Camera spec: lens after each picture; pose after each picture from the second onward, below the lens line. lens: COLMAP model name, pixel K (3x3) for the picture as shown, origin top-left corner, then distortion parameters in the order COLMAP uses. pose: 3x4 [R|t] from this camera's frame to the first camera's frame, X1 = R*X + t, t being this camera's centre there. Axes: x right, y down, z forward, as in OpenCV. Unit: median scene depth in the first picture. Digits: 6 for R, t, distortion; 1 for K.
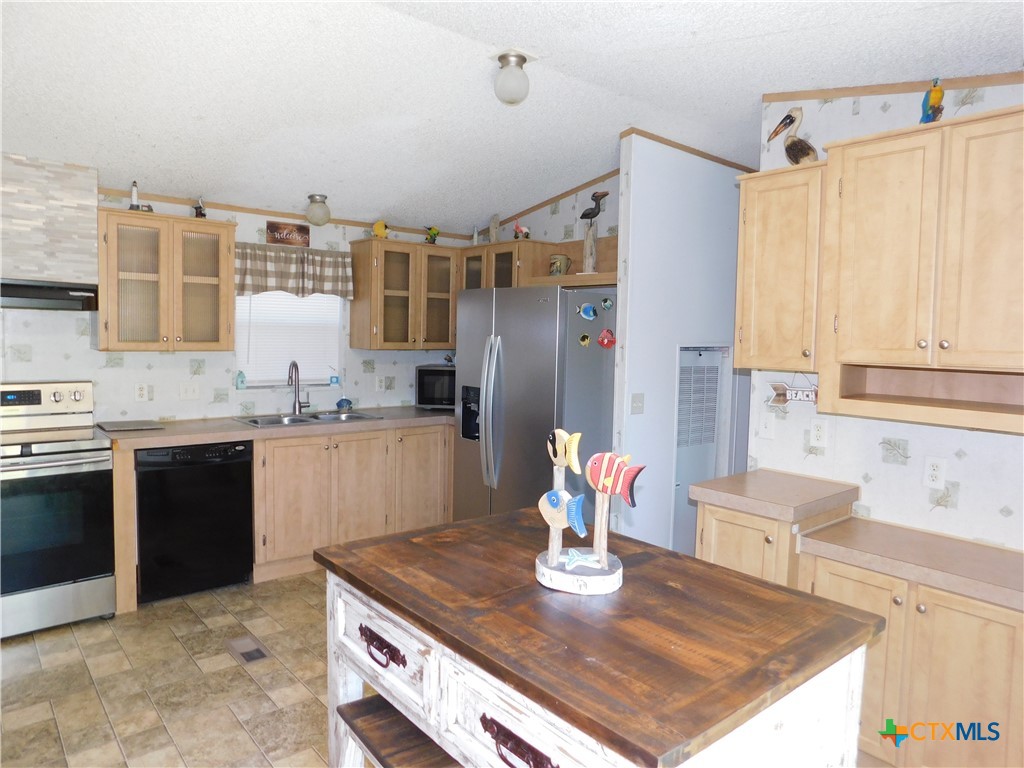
lens RADIAL K [[674.1, 0, 513.8], [0, 674.1, 383.8], [0, 0, 1]] dist [-0.066871, 0.045732]
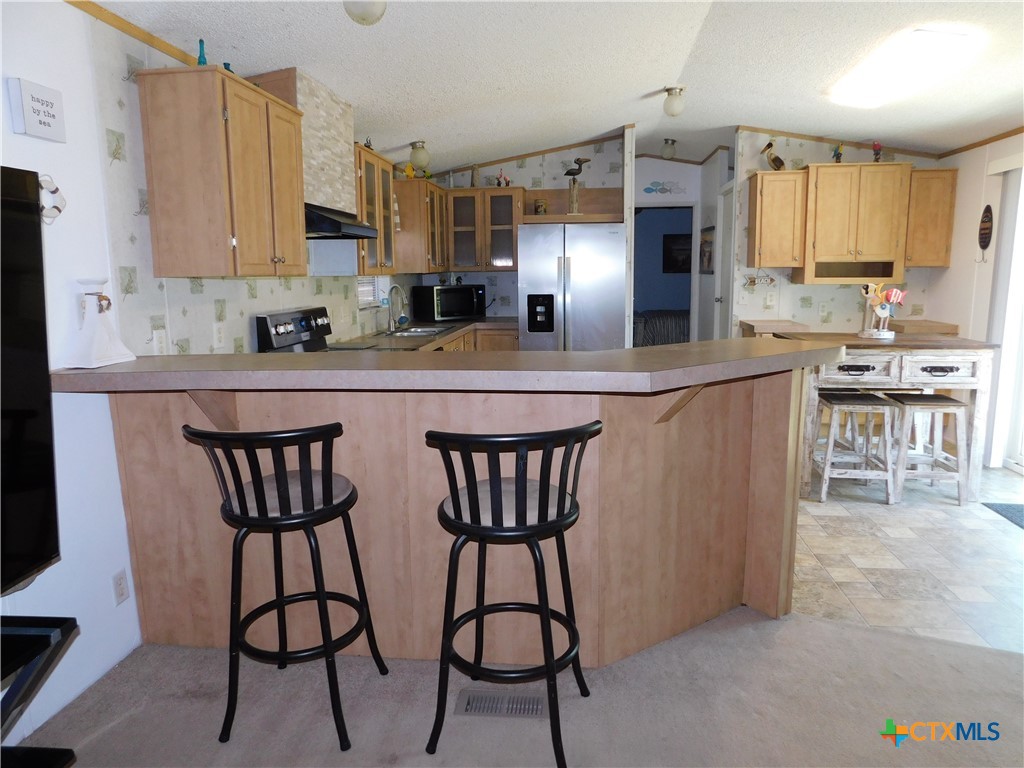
lens RADIAL K [[674.1, 0, 515.0], [0, 674.1, 380.9], [0, 0, 1]] dist [-0.066871, 0.045732]
pose [[0.729947, -0.142639, 0.668455, -1.501572], [0.079106, 0.989041, 0.124664, 0.005246], [-0.678910, -0.038119, 0.733231, -0.000945]]
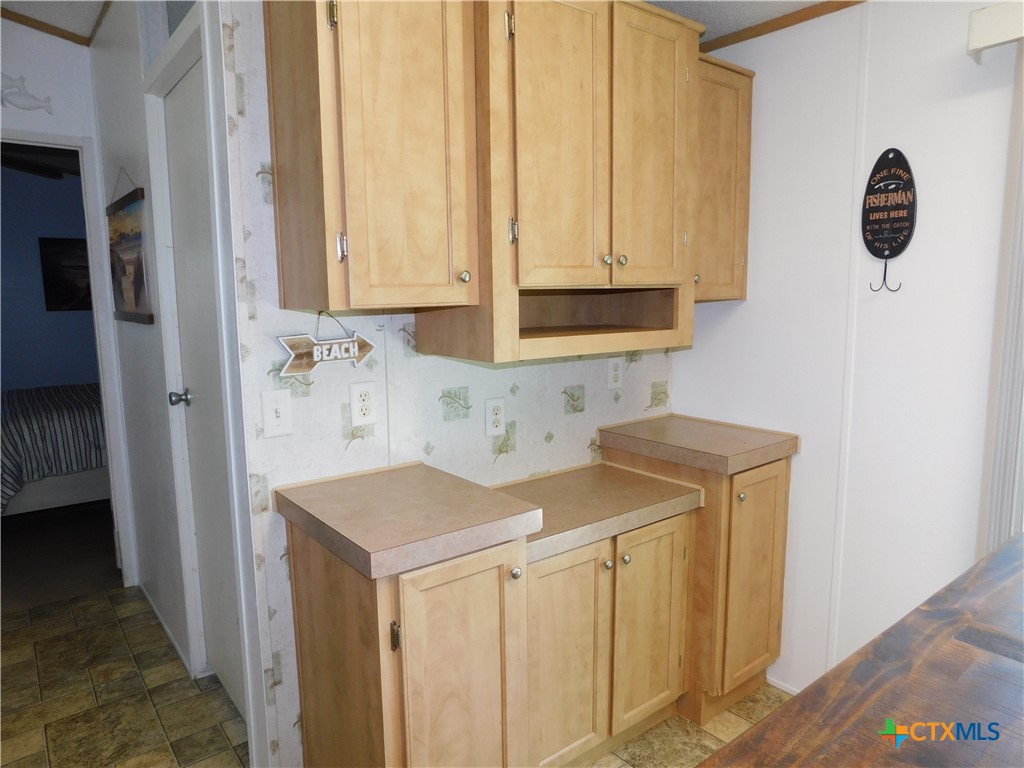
lens RADIAL K [[674.1, 0, 518.4], [0, 674.1, 381.0], [0, 0, 1]] dist [-0.066871, 0.045732]
pose [[0.029712, -0.155234, 0.987431, -0.177772], [0.085712, 0.984624, 0.152214, -0.034565], [-0.995877, 0.080112, 0.042561, 0.785051]]
